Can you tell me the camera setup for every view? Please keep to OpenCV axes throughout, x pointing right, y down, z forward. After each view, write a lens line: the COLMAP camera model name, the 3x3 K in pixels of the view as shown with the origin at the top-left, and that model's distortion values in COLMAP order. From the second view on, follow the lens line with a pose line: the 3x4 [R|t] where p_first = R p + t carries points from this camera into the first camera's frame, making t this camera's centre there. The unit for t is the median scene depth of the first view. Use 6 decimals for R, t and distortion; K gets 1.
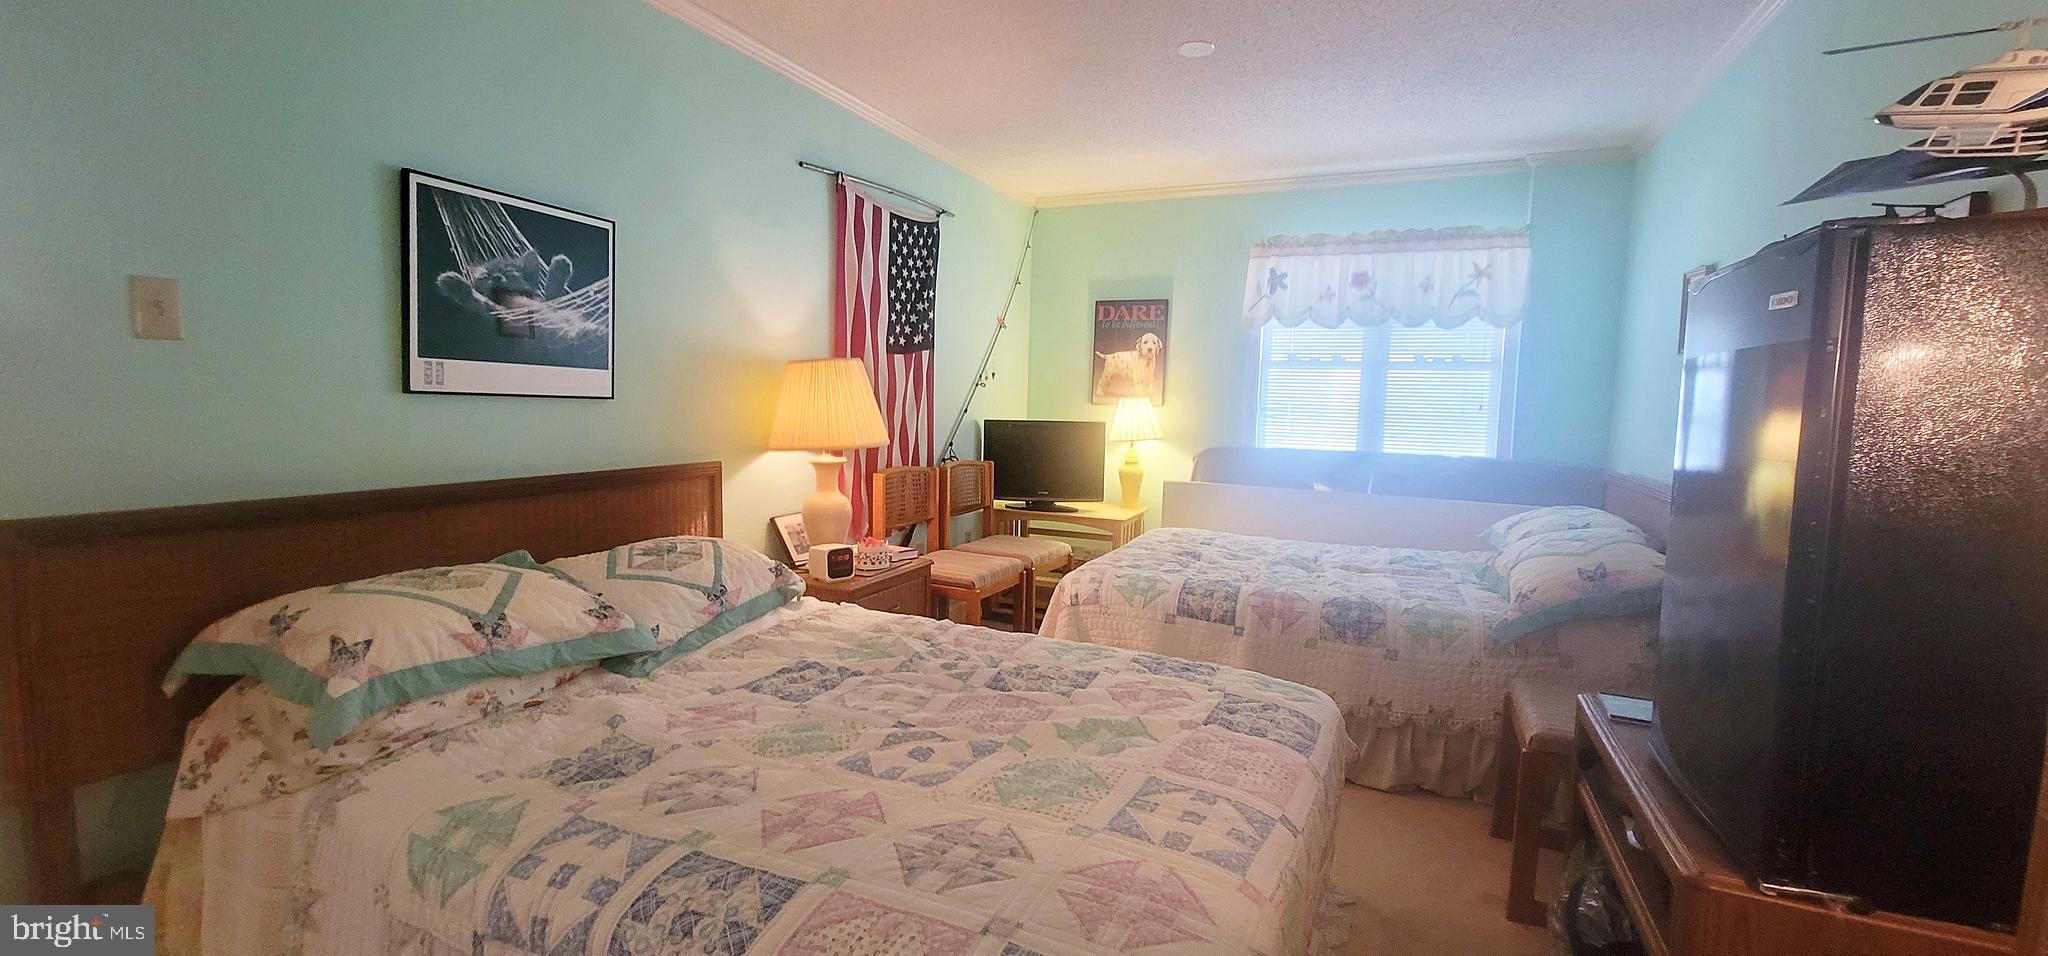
lens RADIAL K [[842.4, 0, 1020.2], [0, 842.4, 468.6], [0, 0, 1]] dist [0.000103, 0.000446]
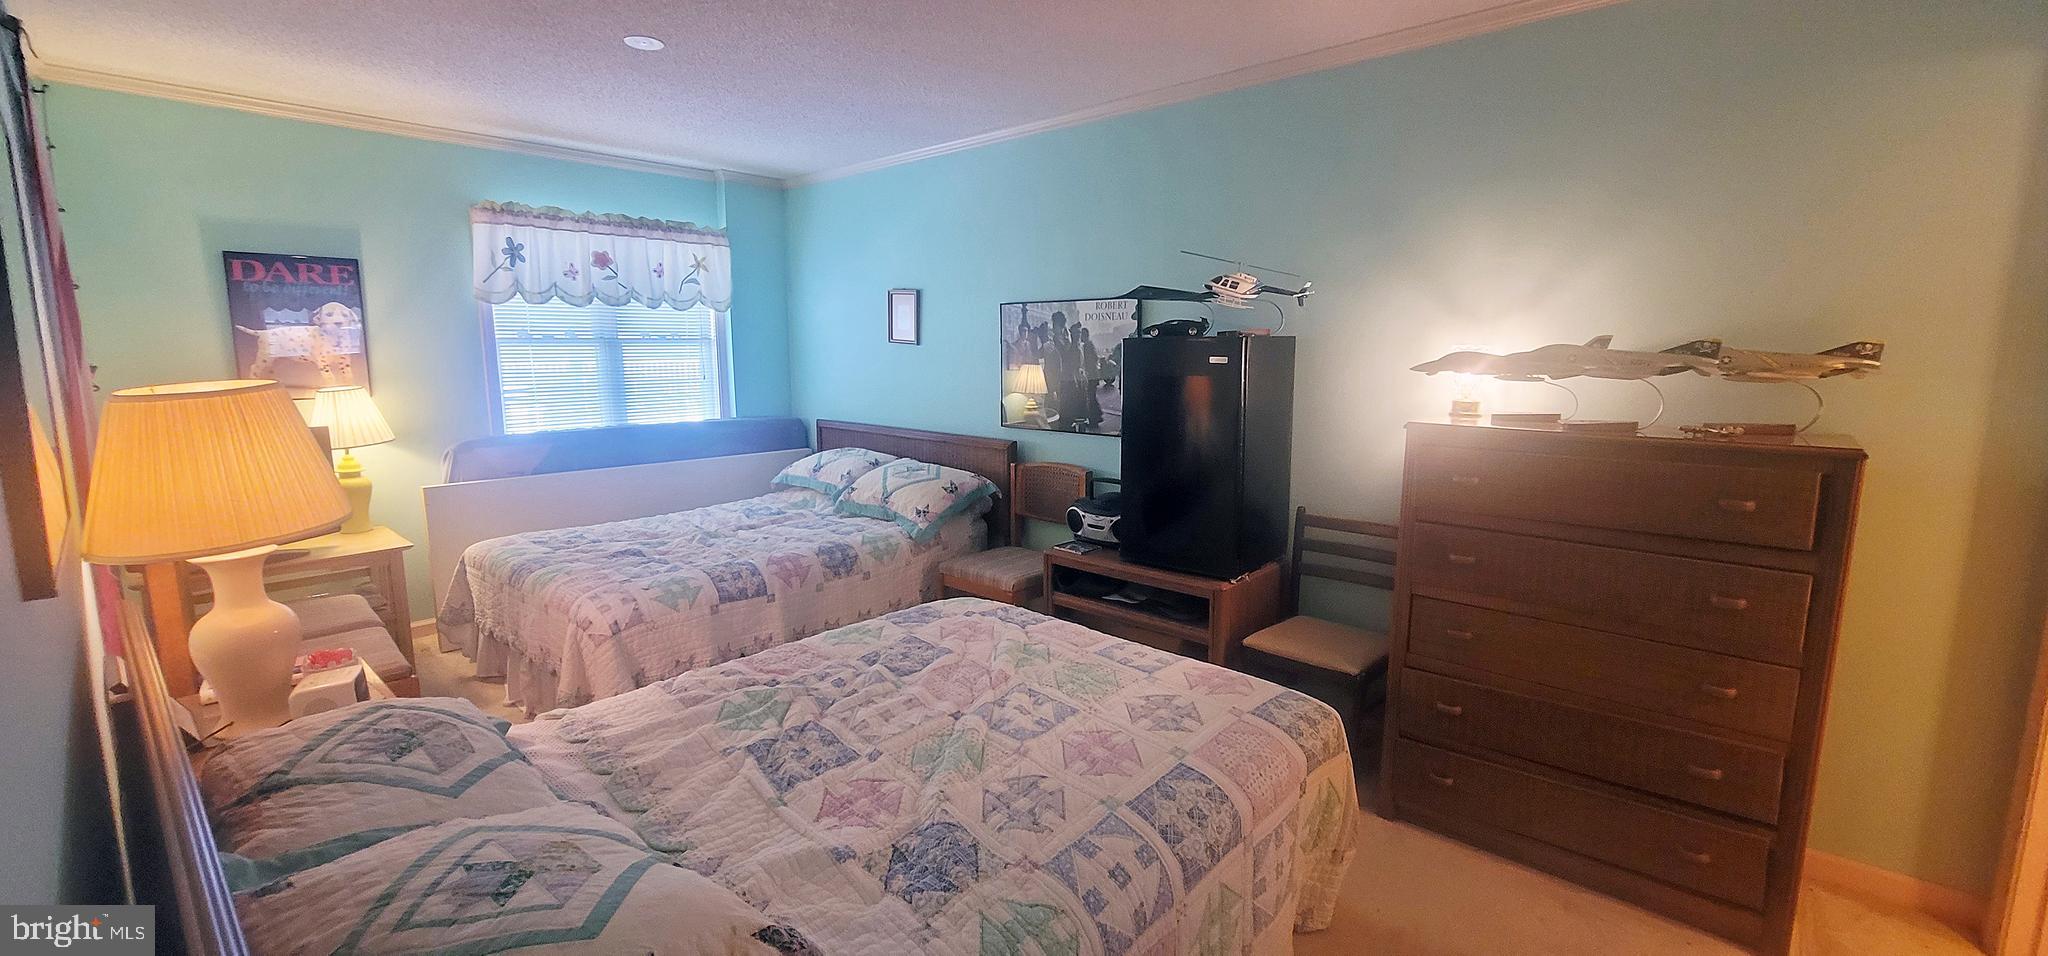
lens RADIAL K [[842.4, 0, 1020.2], [0, 842.4, 468.6], [0, 0, 1]] dist [0.000103, 0.000446]
pose [[0.295104, -0.167615, 0.940648, -0.475177], [0.089085, 0.985031, 0.147576, -0.082693], [-0.951303, 0.040247, 0.305619, 0.218340]]
